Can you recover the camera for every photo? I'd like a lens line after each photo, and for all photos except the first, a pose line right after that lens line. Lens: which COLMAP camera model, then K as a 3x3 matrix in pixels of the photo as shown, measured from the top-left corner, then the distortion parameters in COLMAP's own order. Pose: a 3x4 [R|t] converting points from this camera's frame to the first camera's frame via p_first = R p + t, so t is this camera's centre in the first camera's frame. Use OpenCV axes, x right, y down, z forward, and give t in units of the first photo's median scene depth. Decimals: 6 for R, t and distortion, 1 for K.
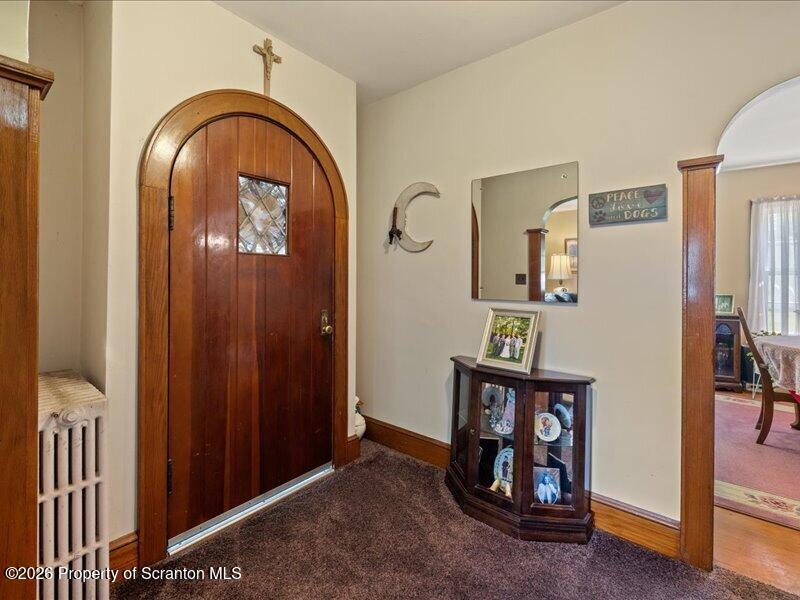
lens RADIAL K [[360.4, 0, 400.3], [0, 360.4, 274.9], [0, 0, 1]] dist [-0.001227, -0.000255]
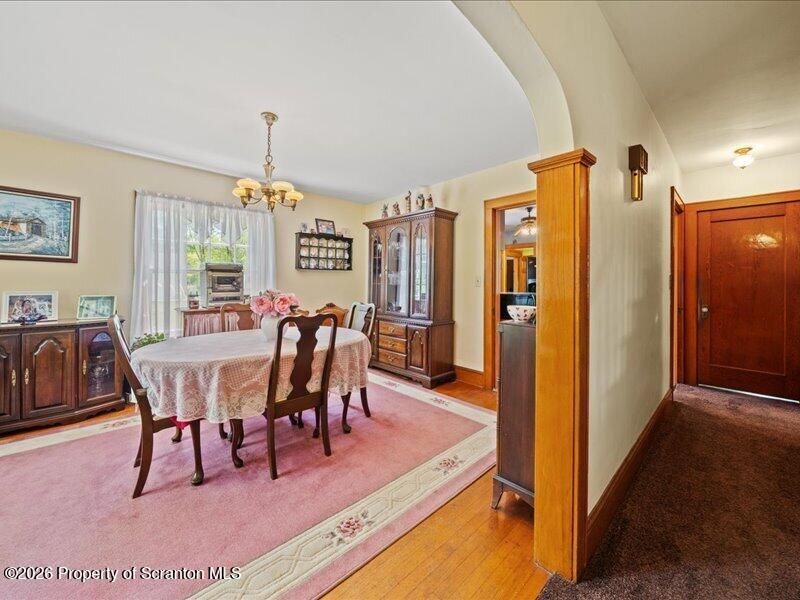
lens RADIAL K [[321.7, 0, 399.5], [0, 321.7, 286.7], [0, 0, 1]] dist [-0.001528, -0.000251]
pose [[0.127608, -0.017584, 0.991669, 0.286758], [-0.016486, 0.999667, 0.019847, 0.009403], [-0.991688, -0.018881, 0.127276, 0.264563]]
